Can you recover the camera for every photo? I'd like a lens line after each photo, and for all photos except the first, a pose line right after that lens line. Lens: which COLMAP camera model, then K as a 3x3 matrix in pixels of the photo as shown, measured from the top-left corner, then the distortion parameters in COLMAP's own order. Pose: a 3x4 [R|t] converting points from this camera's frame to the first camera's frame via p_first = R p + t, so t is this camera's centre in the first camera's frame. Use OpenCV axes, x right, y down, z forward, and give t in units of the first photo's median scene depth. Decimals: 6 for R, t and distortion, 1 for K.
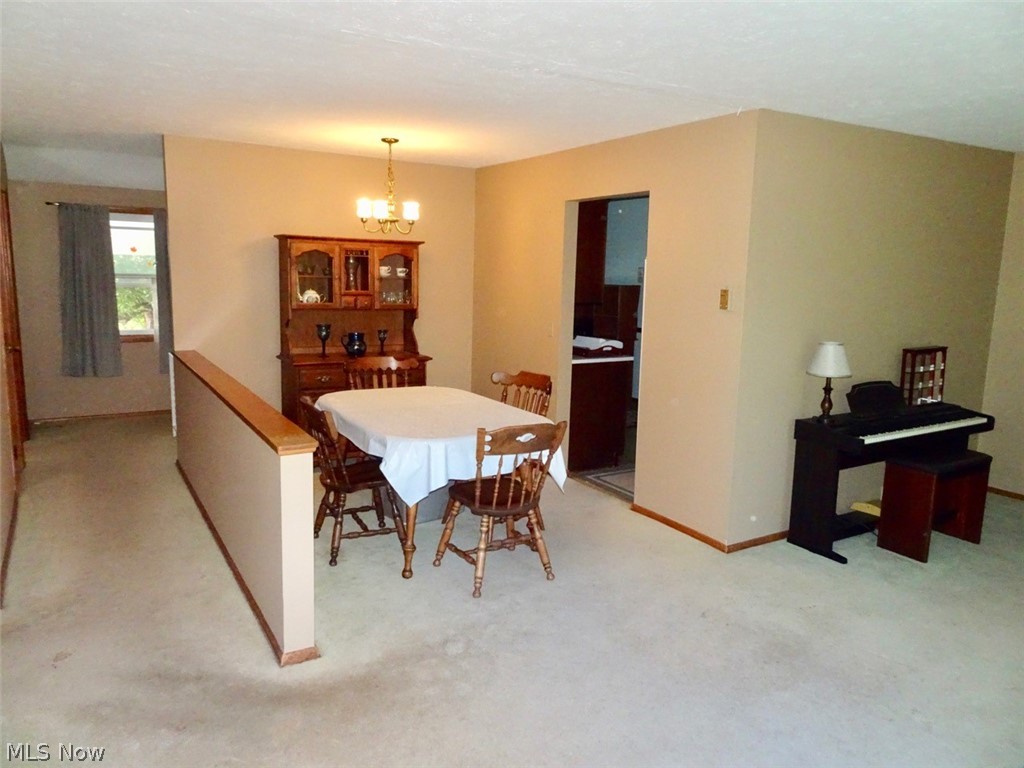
lens RADIAL K [[728.2, 0, 510.8], [0, 728.2, 386.7], [0, 0, 1]] dist [0.006445, -0.002779]
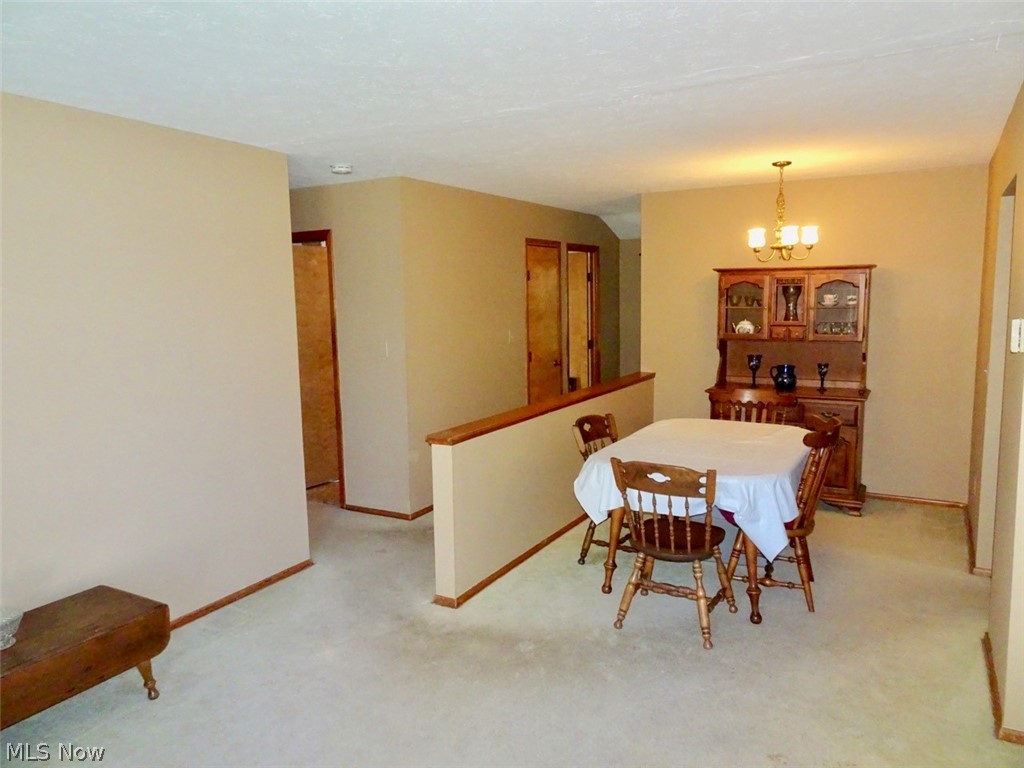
lens RADIAL K [[728.2, 0, 510.1], [0, 728.2, 379.7], [0, 0, 1]] dist [0.006445, -0.002779]
pose [[0.477190, 0.071508, -0.875886, 0.474541], [-0.117635, 0.992912, 0.016974, -0.030091], [0.870891, 0.094936, 0.482219, 0.238915]]
